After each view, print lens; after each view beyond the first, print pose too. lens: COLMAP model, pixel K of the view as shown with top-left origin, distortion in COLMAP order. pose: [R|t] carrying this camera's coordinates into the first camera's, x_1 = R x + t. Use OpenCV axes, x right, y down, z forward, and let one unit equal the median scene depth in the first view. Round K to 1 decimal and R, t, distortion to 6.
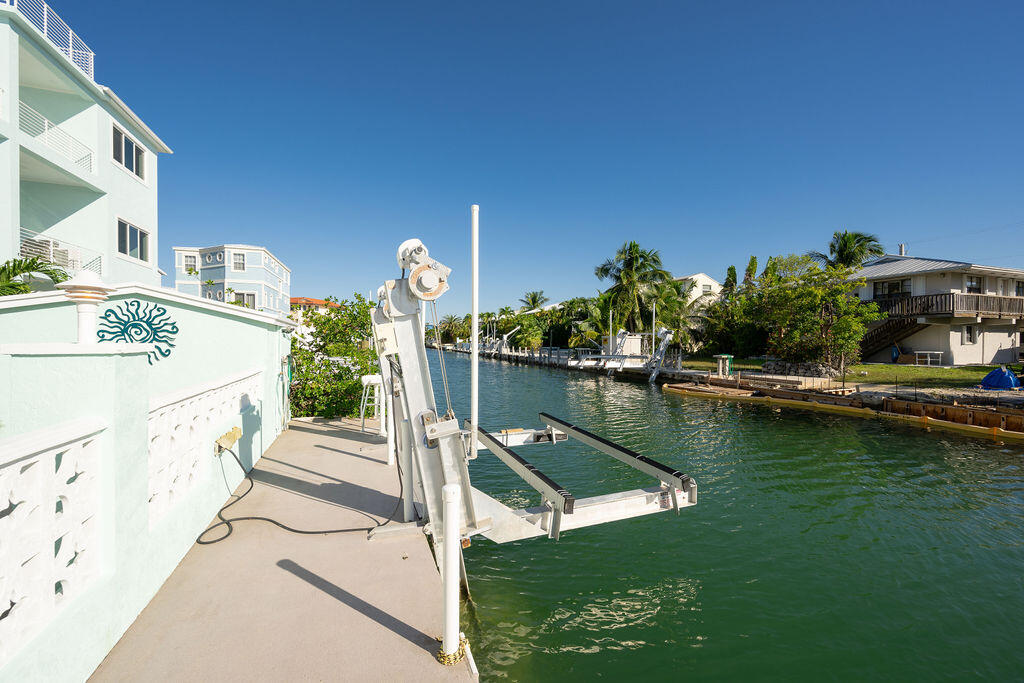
lens RADIAL K [[400.3, 0, 510.5], [0, 400.3, 346.3], [0, 0, 1]] dist [-0.003029, 0.000036]
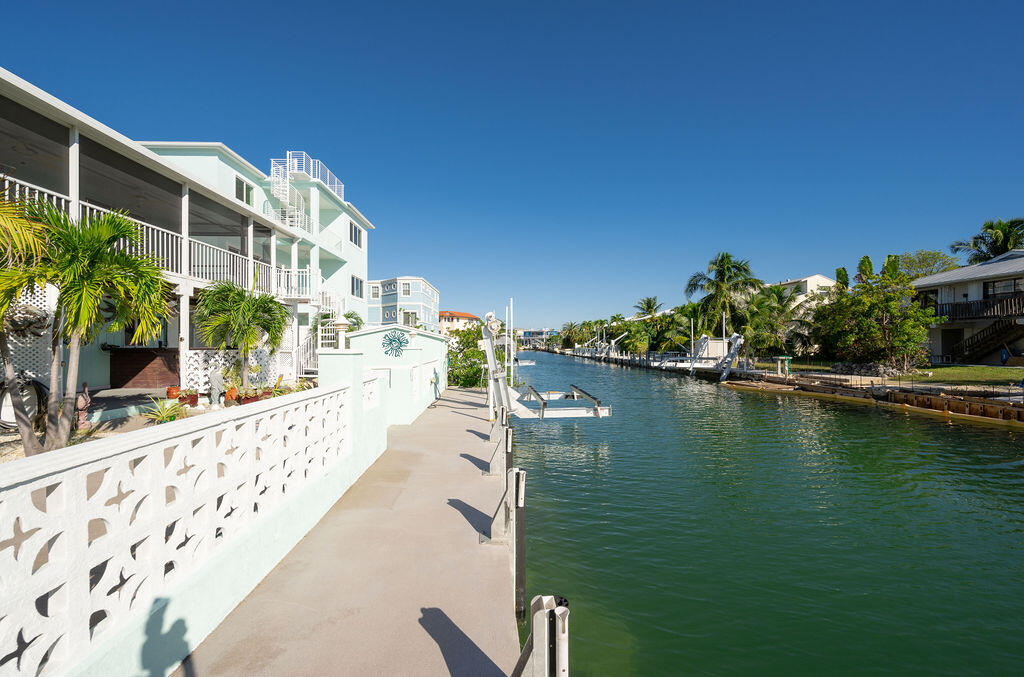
lens RADIAL K [[398.9, 0, 511.1], [0, 398.9, 344.2], [0, 0, 1]] dist [-0.003213, -0.000263]
pose [[0.950116, -0.009583, -0.311748, 0.131886], [0.003749, 0.999807, -0.019309, 0.005225], [0.311873, 0.017177, 0.949969, -0.282518]]
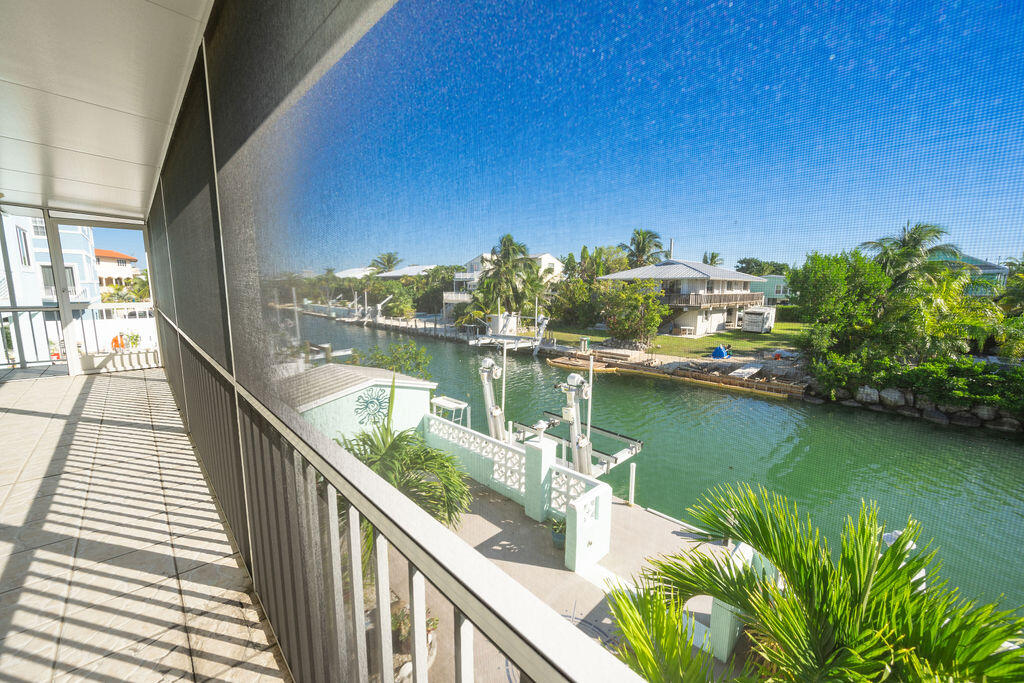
lens RADIAL K [[400.3, 0, 510.1], [0, 400.3, 335.3], [0, 0, 1]] dist [-0.003029, 0.000036]
pose [[0.913368, -0.047890, 0.404308, -0.266315], [0.003897, 0.994041, 0.108939, -0.127570], [-0.407116, -0.097926, 0.908112, -0.186148]]
